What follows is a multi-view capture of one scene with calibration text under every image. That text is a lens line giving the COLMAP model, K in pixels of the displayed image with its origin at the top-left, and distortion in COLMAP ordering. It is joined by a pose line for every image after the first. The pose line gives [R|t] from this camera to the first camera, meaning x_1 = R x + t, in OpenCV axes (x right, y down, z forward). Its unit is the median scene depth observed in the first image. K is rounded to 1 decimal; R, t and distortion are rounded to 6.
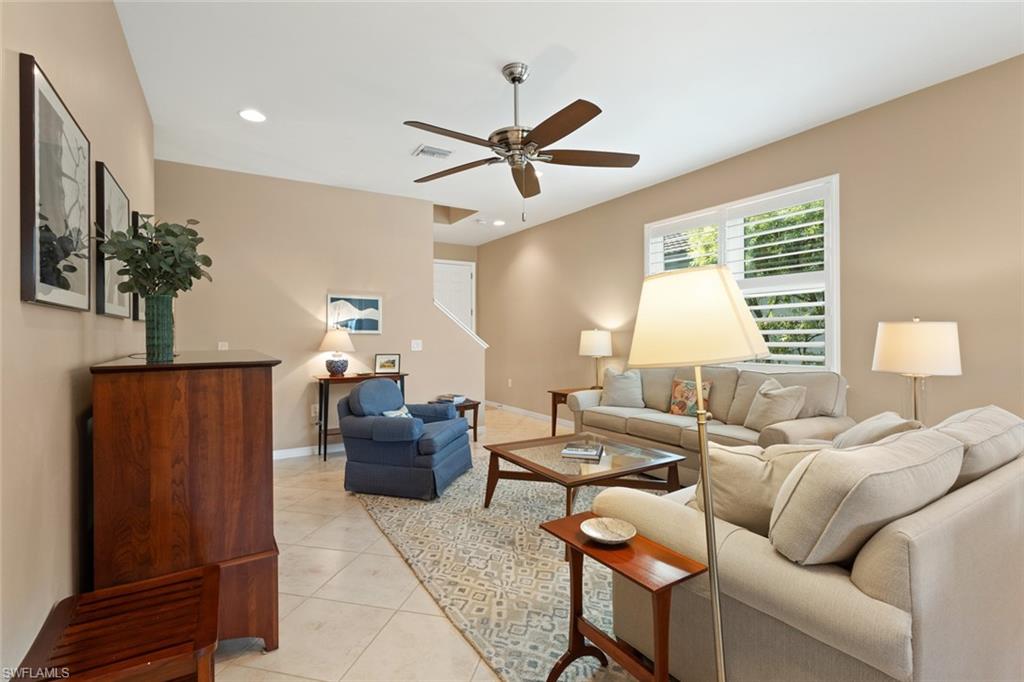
lens RADIAL K [[473.0, 0, 515.8], [0, 473.0, 332.2], [0, 0, 1]] dist [0.003846, 0.002097]
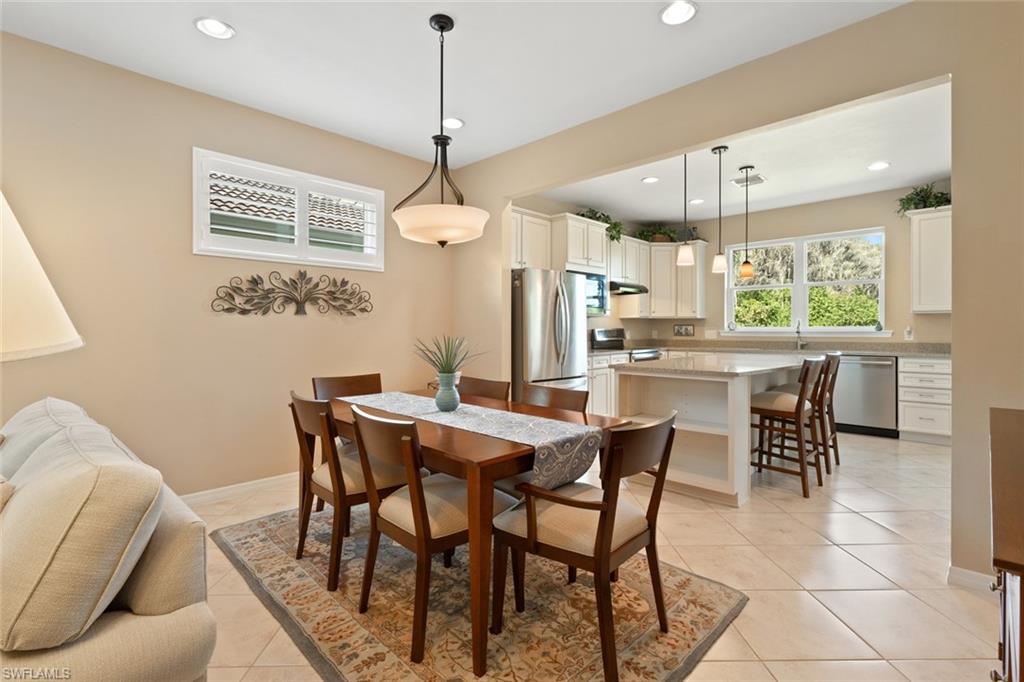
lens RADIAL K [[473.0, 0, 512.7], [0, 473.0, 332.5], [0, 0, 1]] dist [0.003846, 0.002097]
pose [[-0.251024, 0.002390, 0.967978, -0.063624], [0.003897, 0.999991, -0.001459, 0.014891], [-0.967973, 0.003406, -0.251031, 0.163018]]
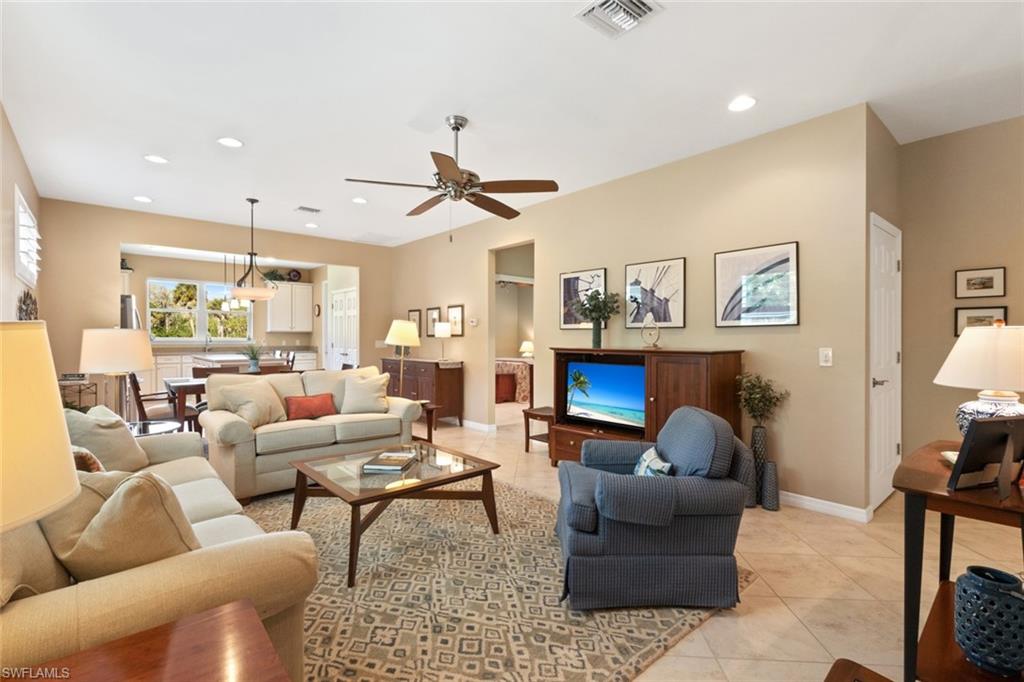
lens RADIAL K [[473.0, 0, 516.3], [0, 473.0, 339.9], [0, 0, 1]] dist [0.003846, 0.002097]
pose [[-0.984186, 0.005250, -0.177058, 0.050270], [0.004829, 0.999984, 0.002804, 0.007420], [0.177070, 0.001905, -0.984196, 1.515434]]
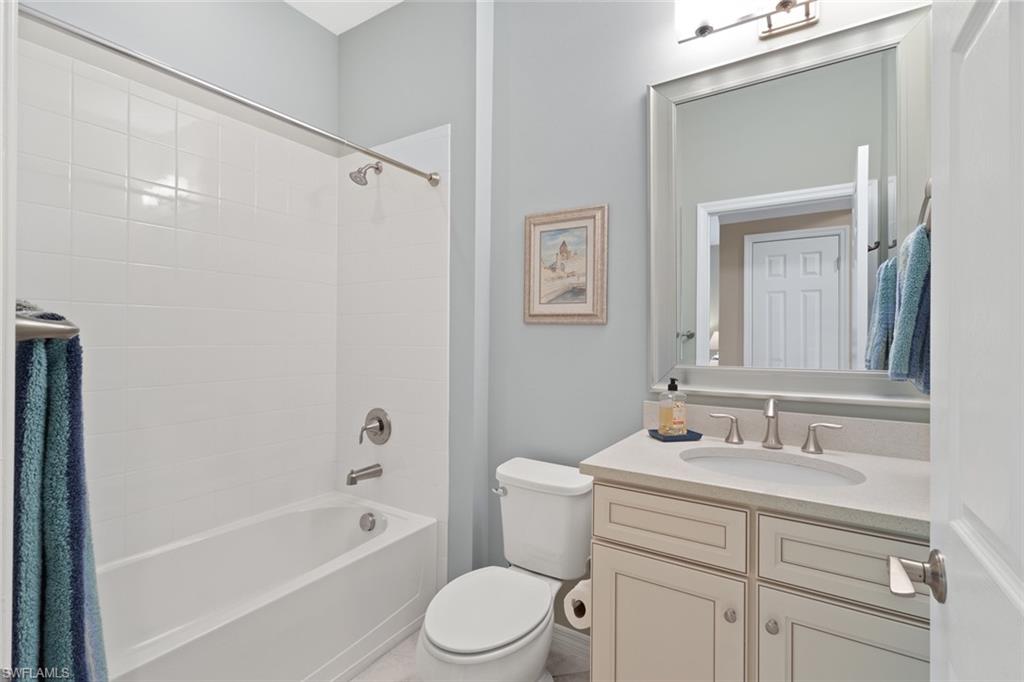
lens RADIAL K [[473.0, 0, 509.1], [0, 473.0, 337.8], [0, 0, 1]] dist [0.003846, 0.002097]
pose [[-0.446998, 0.003965, 0.894526, 1.092285], [-0.005849, 0.999956, -0.007355, -0.012586], [-0.894516, -0.008520, -0.446955, -0.627094]]
